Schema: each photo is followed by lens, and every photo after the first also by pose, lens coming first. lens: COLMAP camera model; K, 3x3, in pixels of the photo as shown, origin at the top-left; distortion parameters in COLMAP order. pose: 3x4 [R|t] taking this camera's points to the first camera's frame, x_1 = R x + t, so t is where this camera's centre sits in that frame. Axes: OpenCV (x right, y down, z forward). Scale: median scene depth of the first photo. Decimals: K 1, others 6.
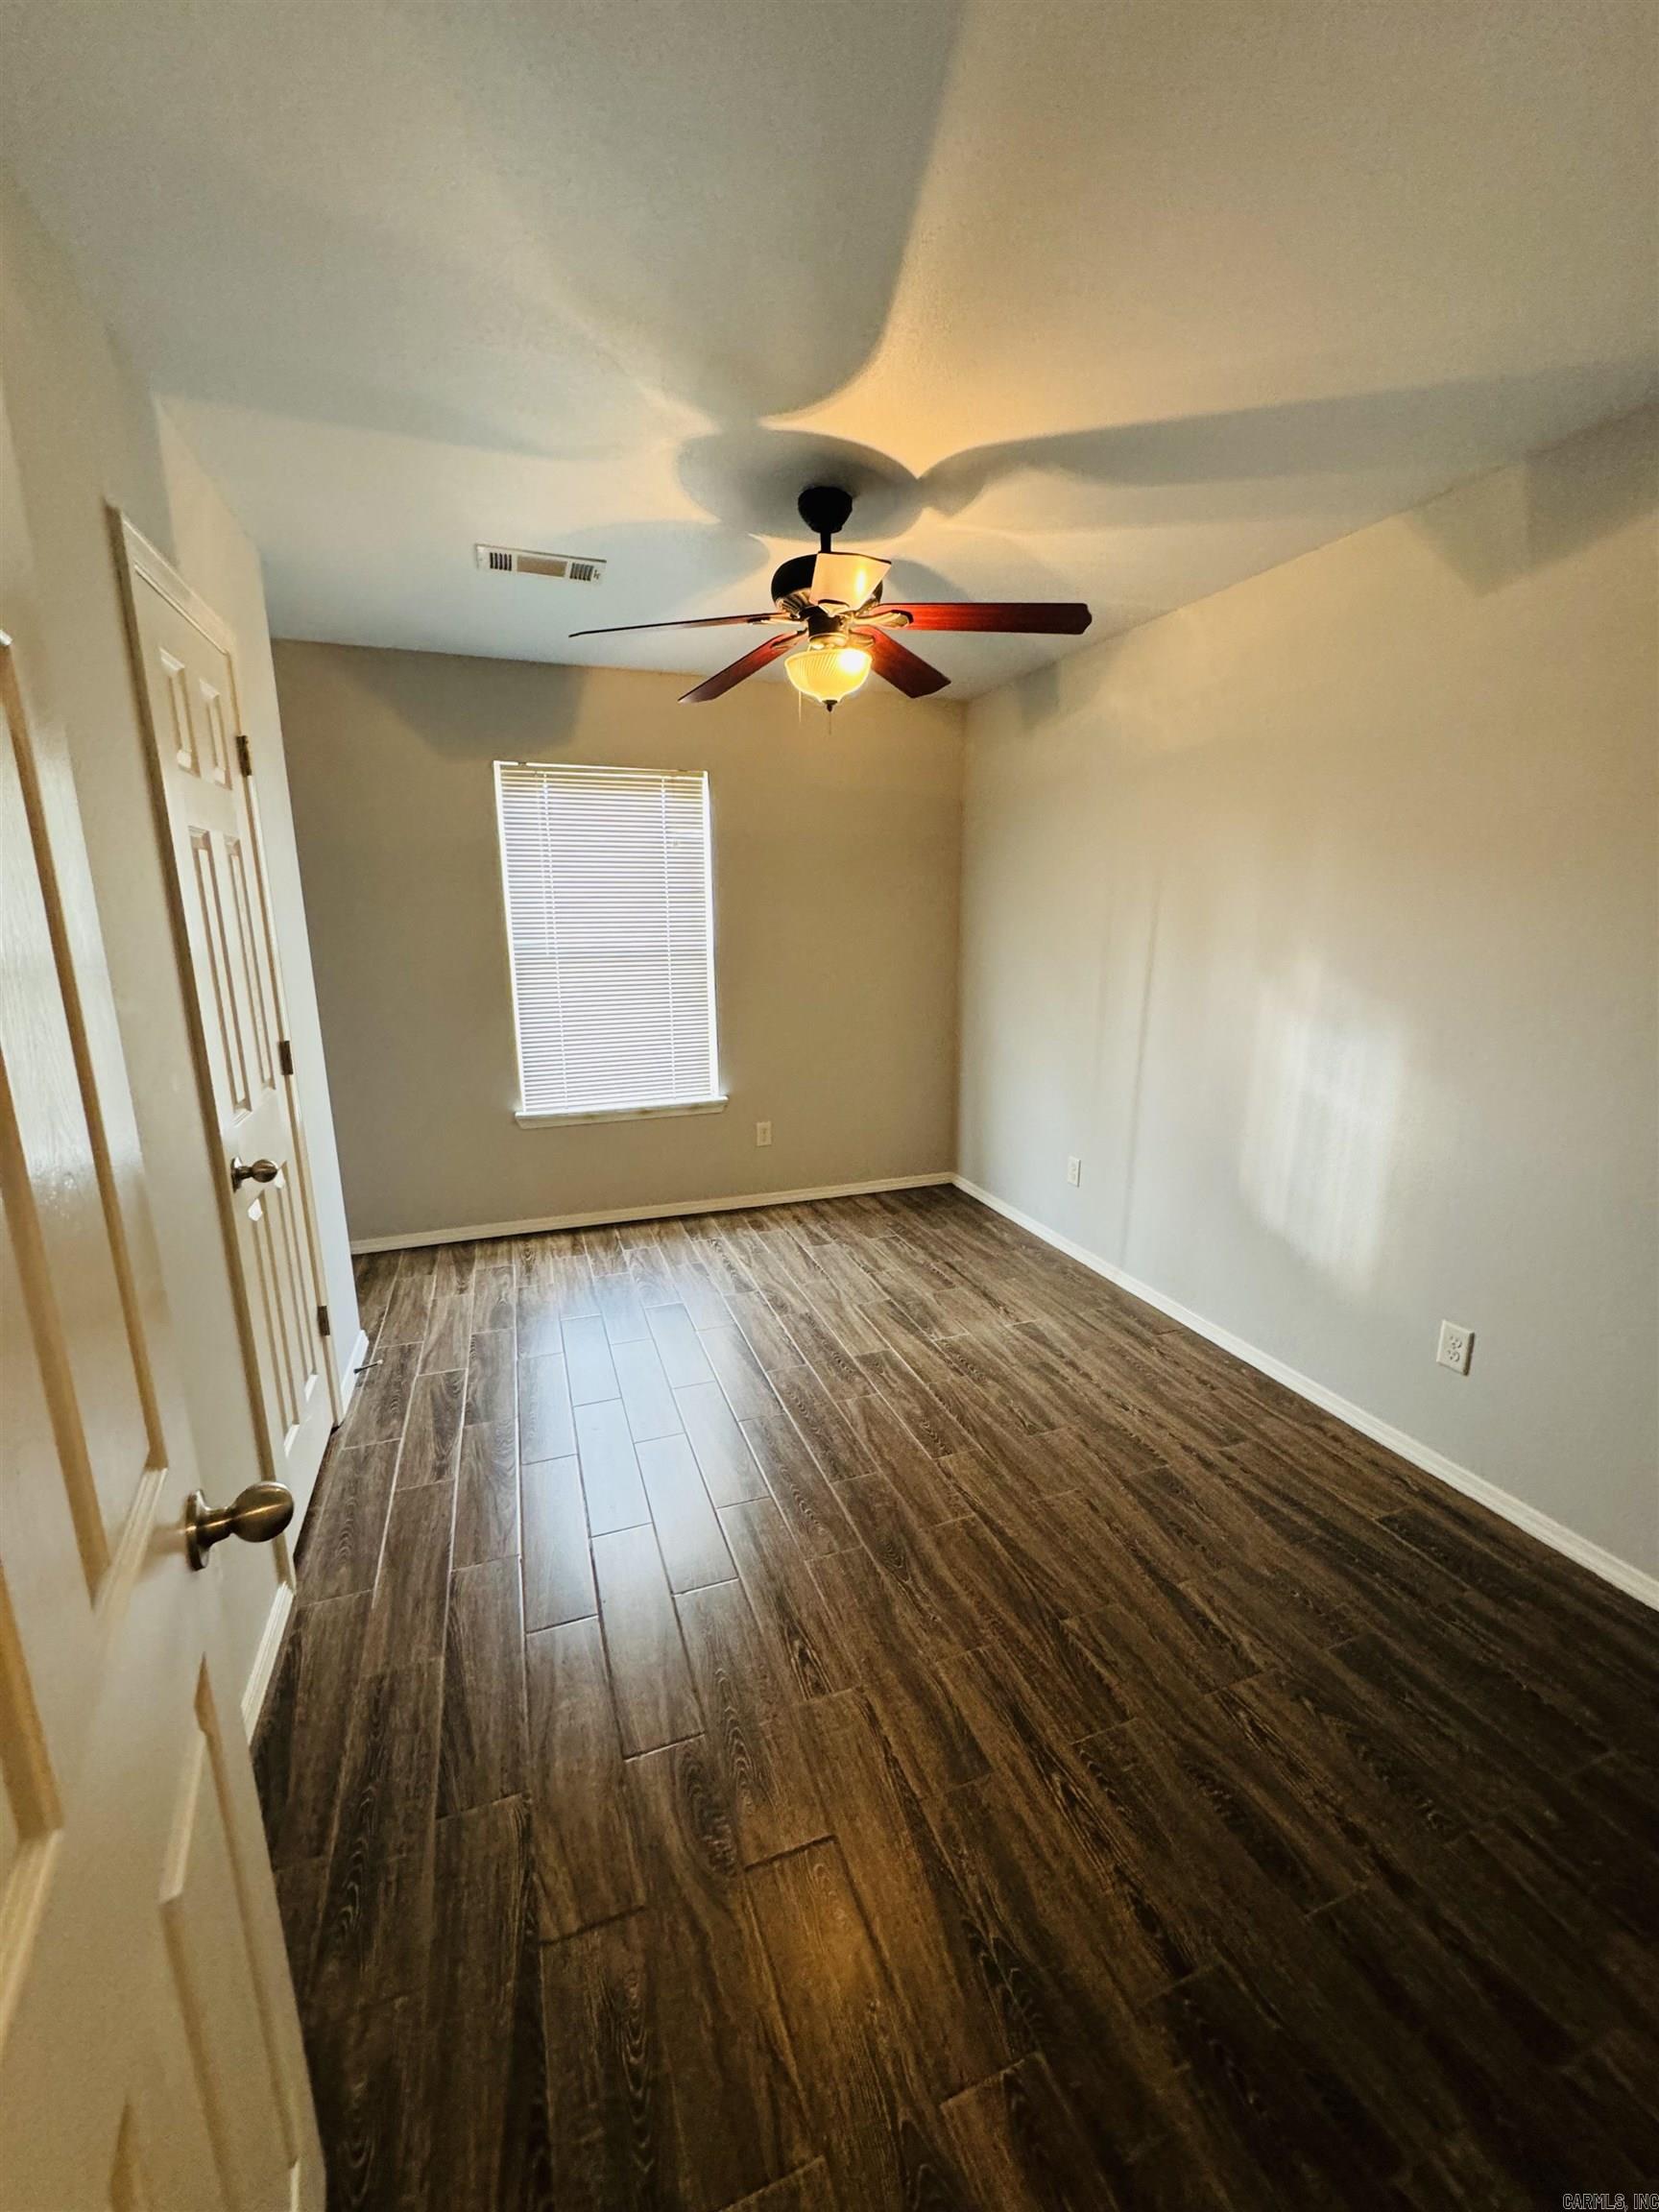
lens RADIAL K [[879.0, 0, 826.7], [0, 879.0, 1111.6], [0, 0, 1]] dist [0.001436, -0.000214]
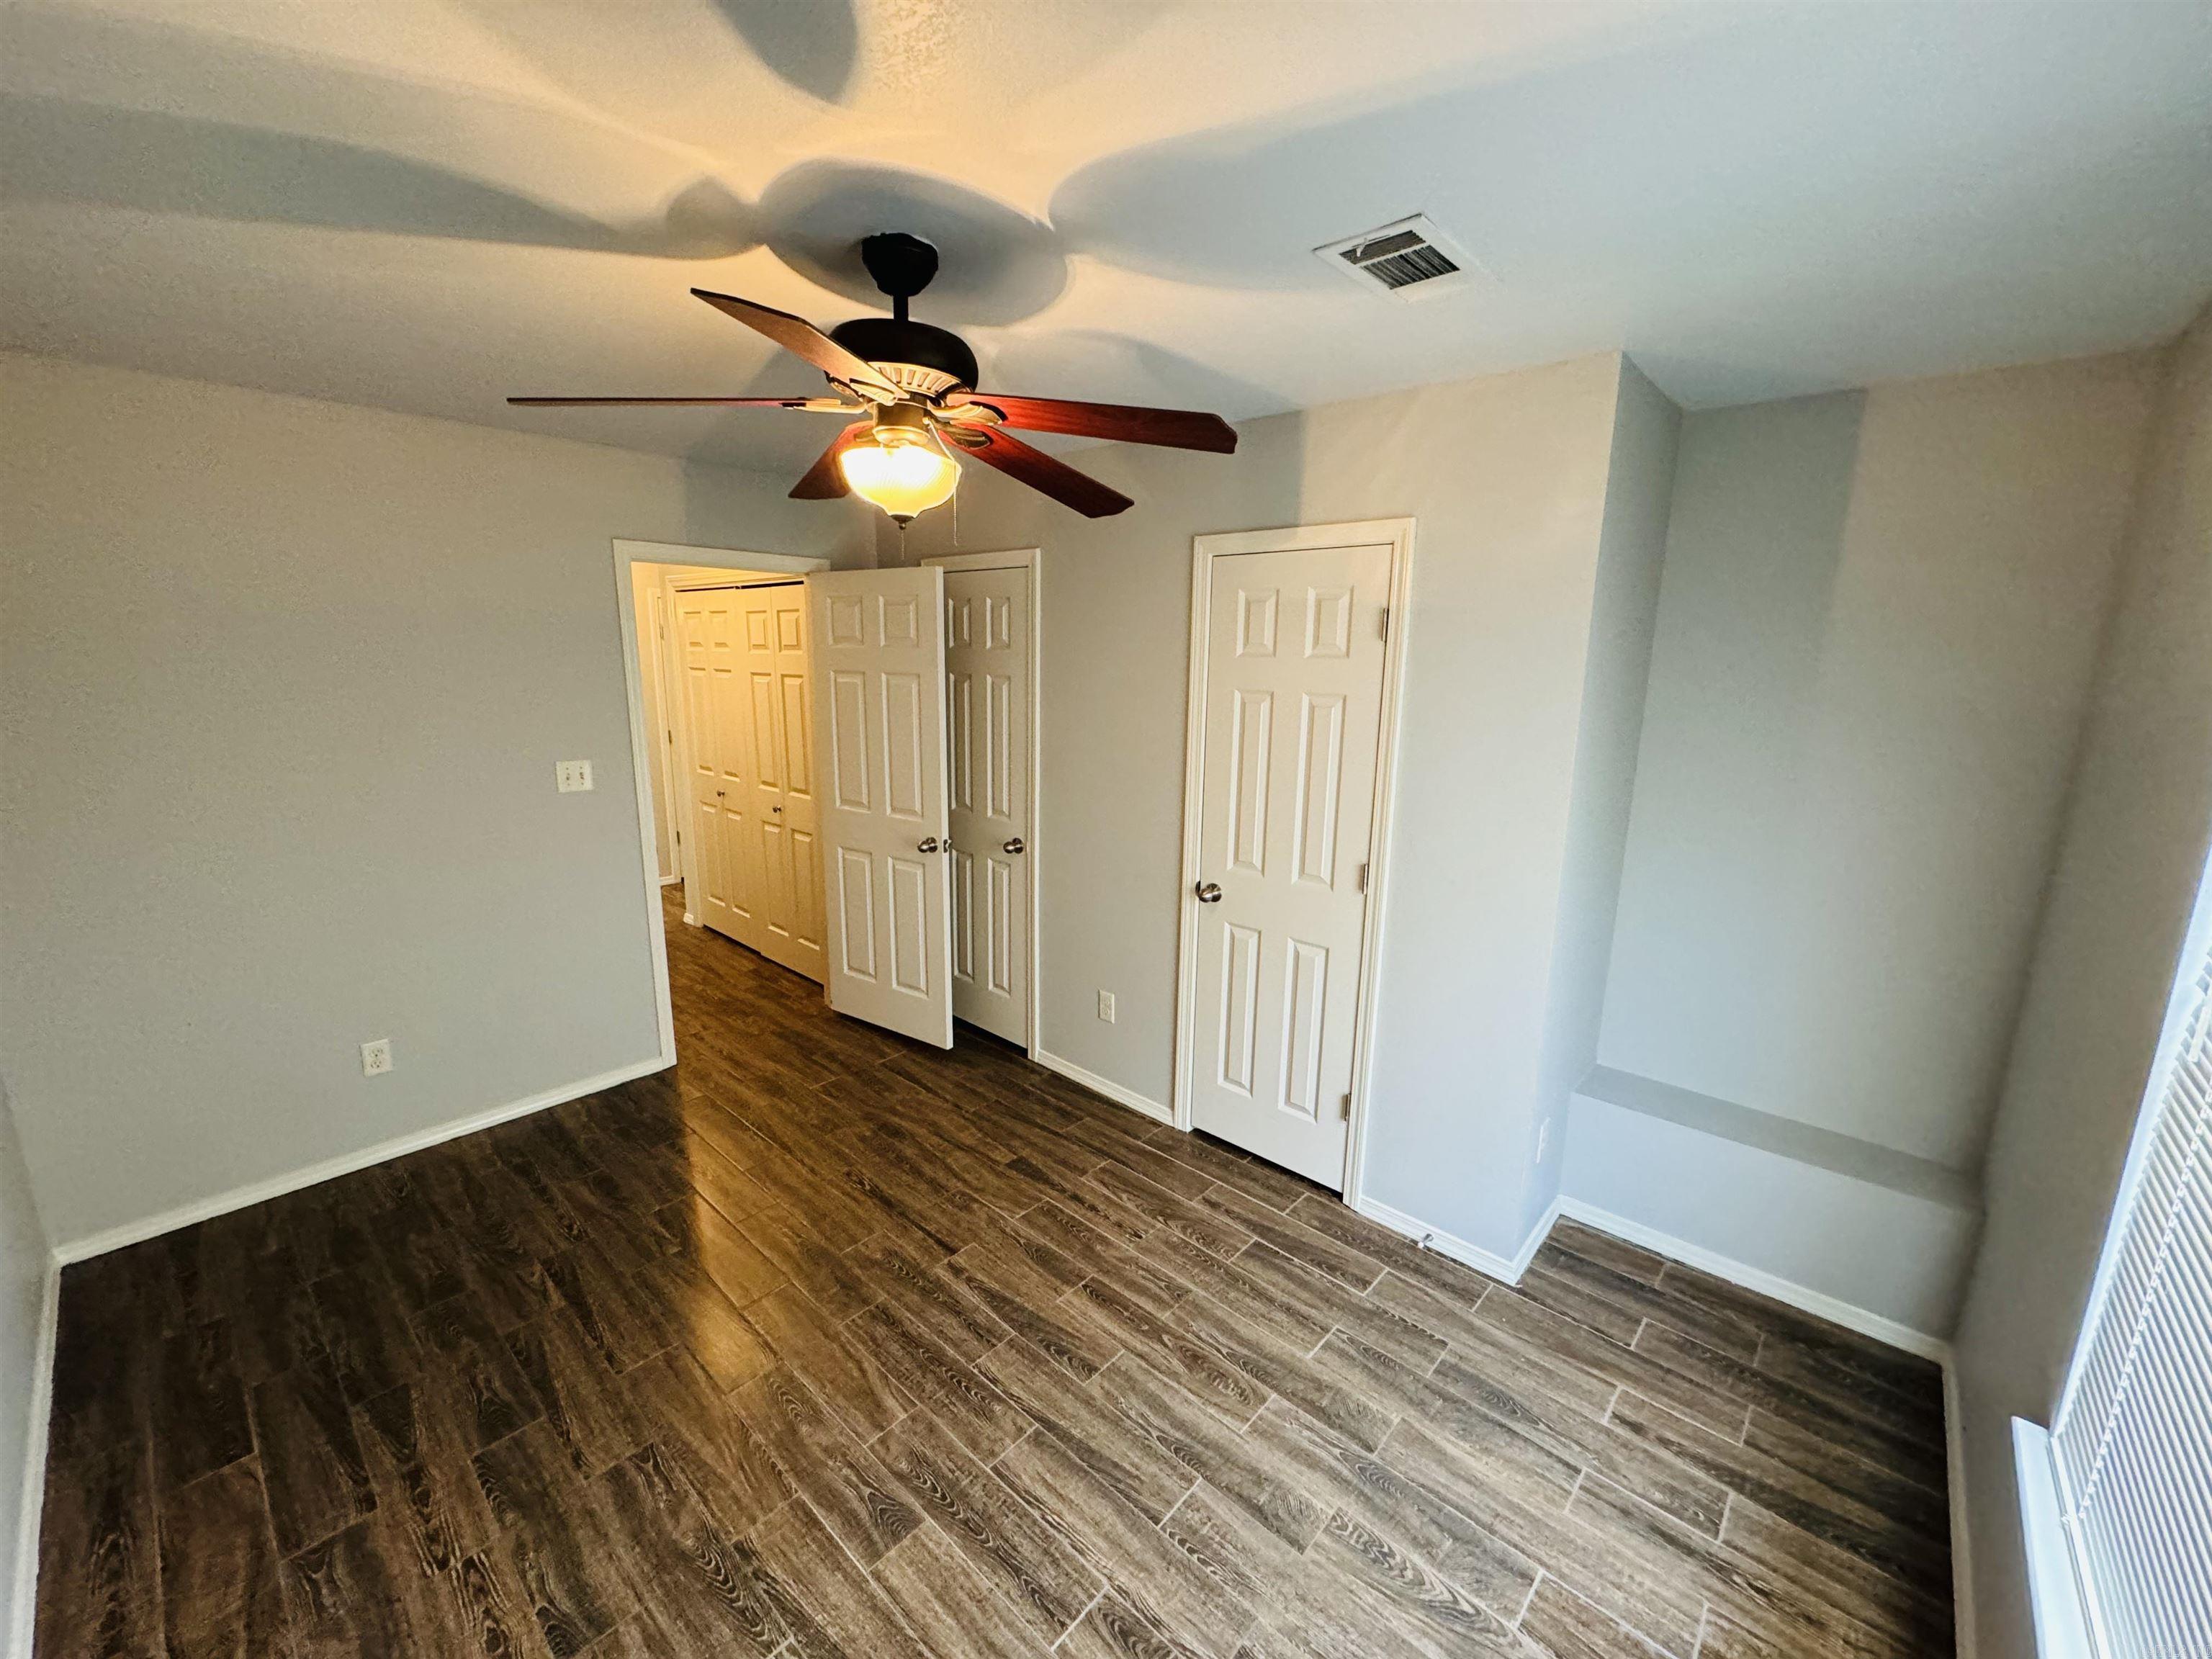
lens RADIAL K [[879.0, 0, 1111.6], [0, 879.0, 832.0], [0, 0, 1]] dist [0.001436, -0.000214]
pose [[-0.883655, 0.079953, -0.461260, 0.181042], [-0.122009, 0.911922, 0.391807, -0.465305], [0.451960, 0.402500, -0.796069, 1.532011]]
